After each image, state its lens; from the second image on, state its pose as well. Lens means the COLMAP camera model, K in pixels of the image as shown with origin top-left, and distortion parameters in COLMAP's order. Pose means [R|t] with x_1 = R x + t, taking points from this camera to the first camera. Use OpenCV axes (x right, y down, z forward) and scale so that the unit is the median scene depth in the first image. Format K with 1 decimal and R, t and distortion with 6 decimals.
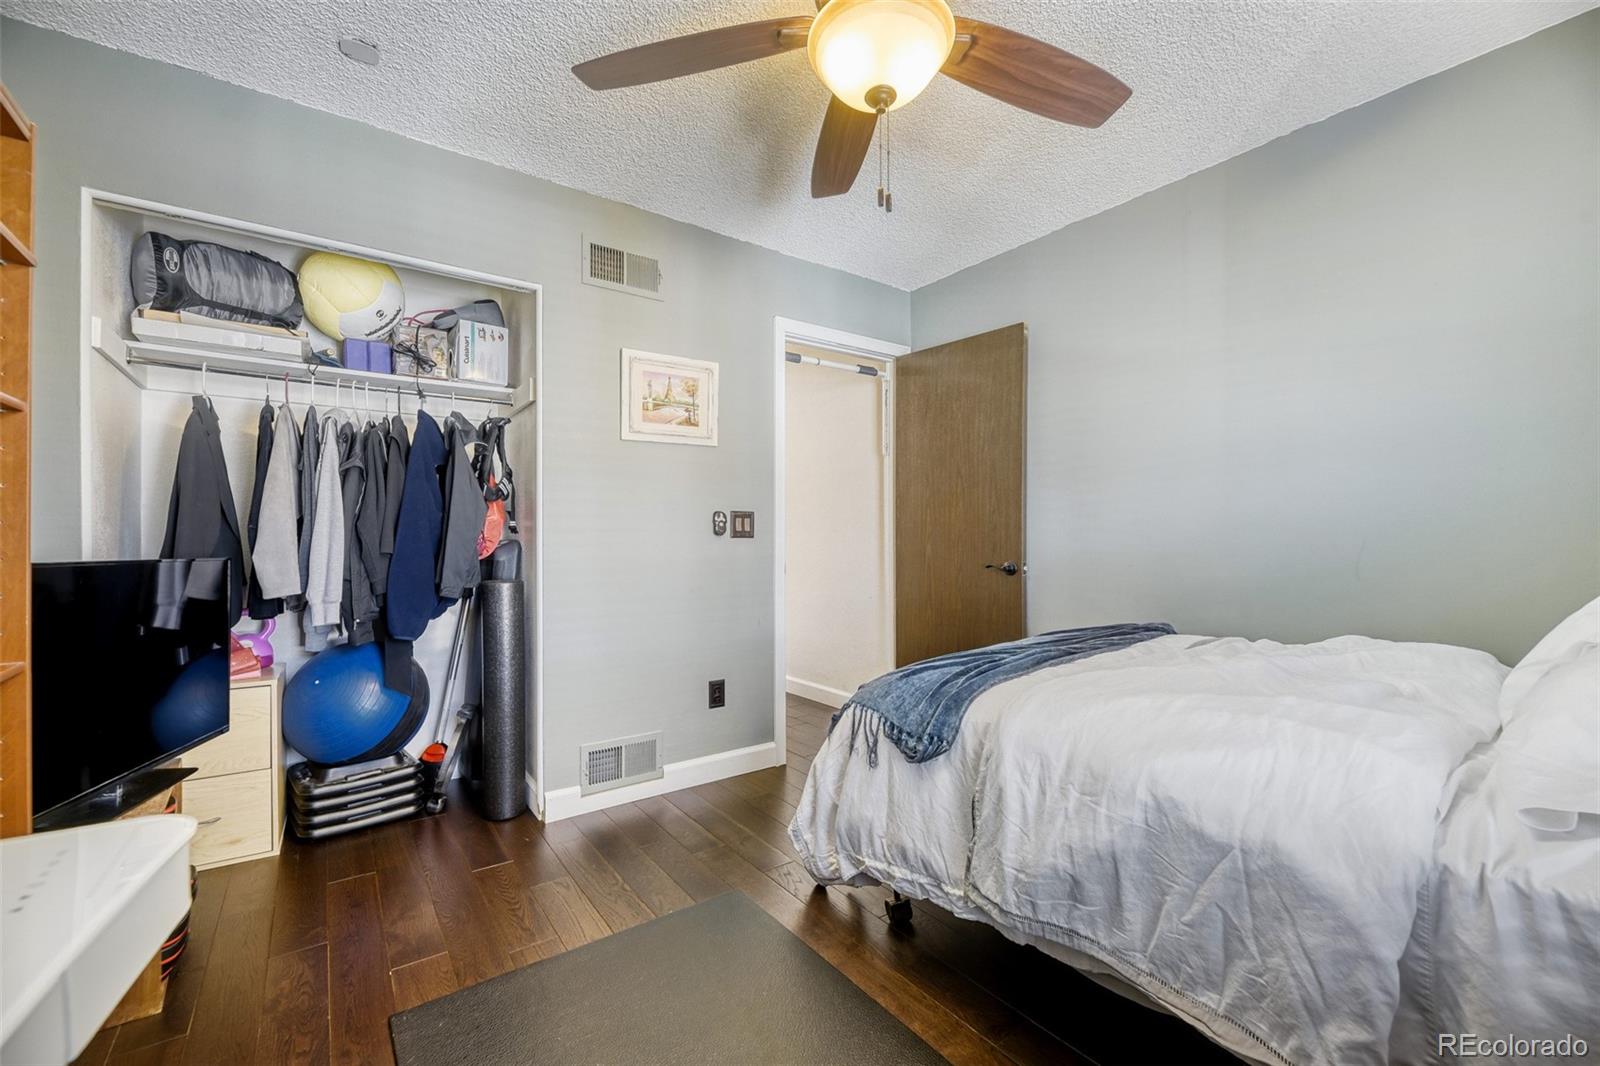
lens RADIAL K [[653.2, 0, 800.3], [0, 653.2, 535.5], [0, 0, 1]] dist [0.006034, -0.002938]
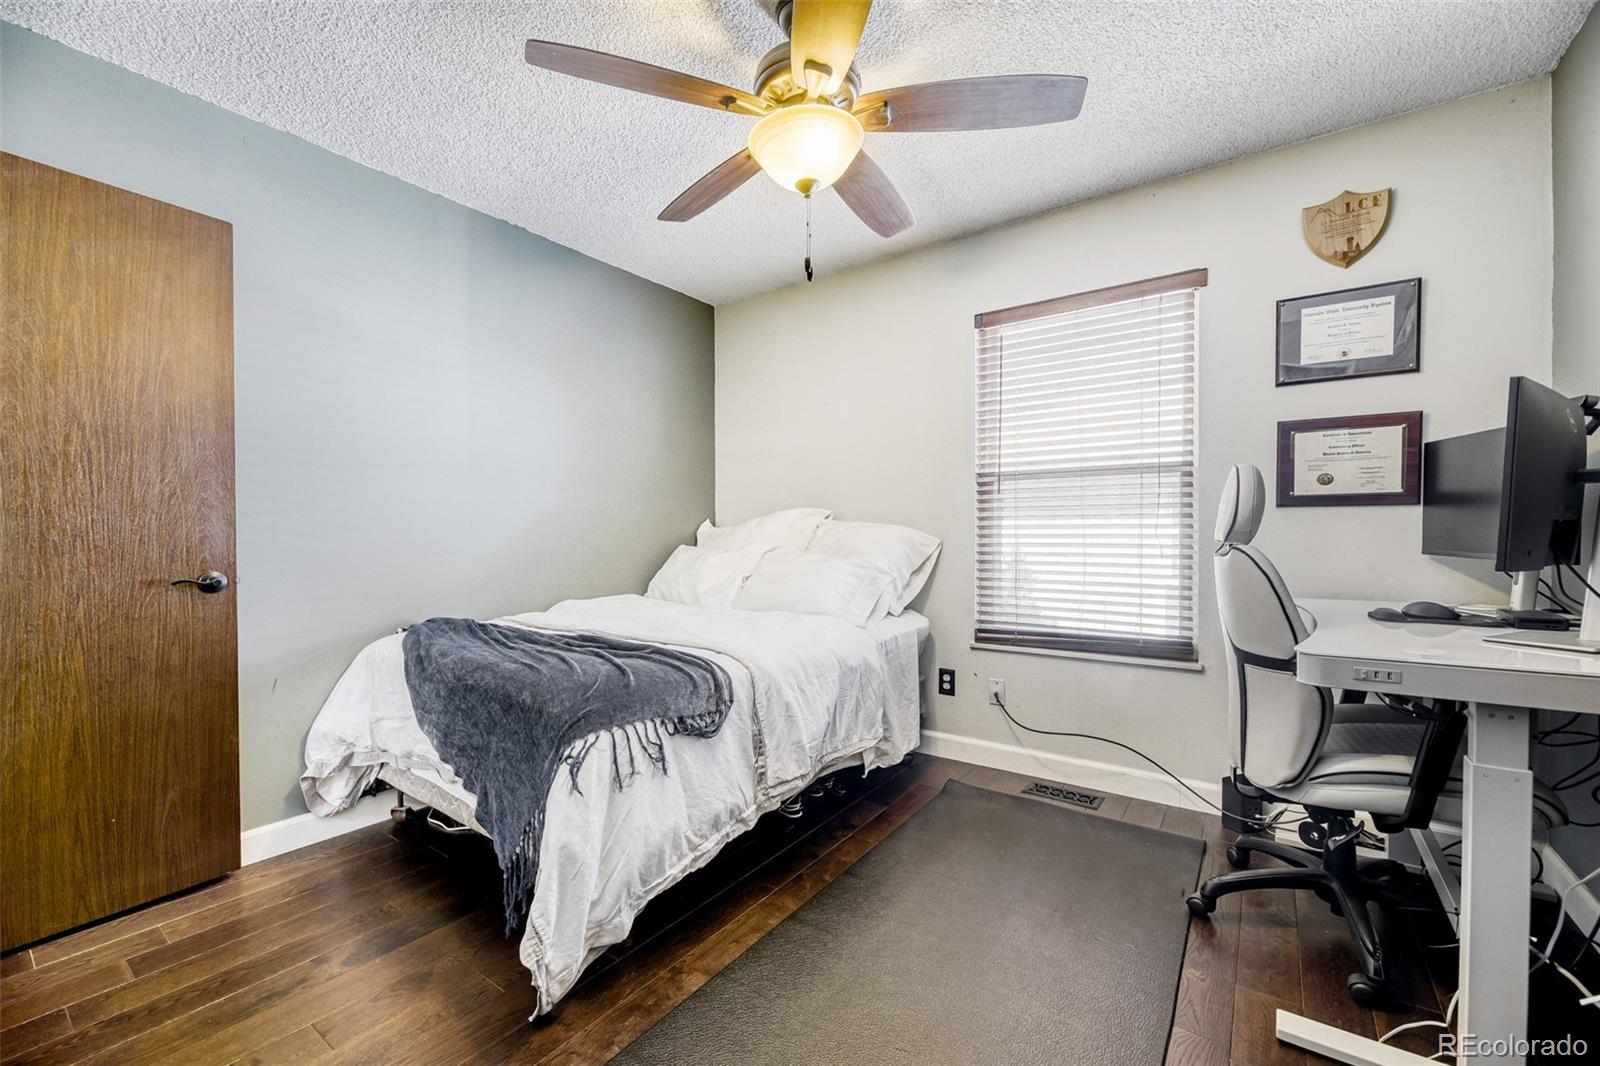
lens RADIAL K [[653.2, 0, 797.7], [0, 653.2, 532.3], [0, 0, 1]] dist [0.006034, -0.002938]
pose [[-0.302462, 0.001078, 0.953161, -0.945296], [0.002136, 0.999998, -0.000454, 0.002025], [-0.953159, 0.001898, -0.302463, 1.217192]]
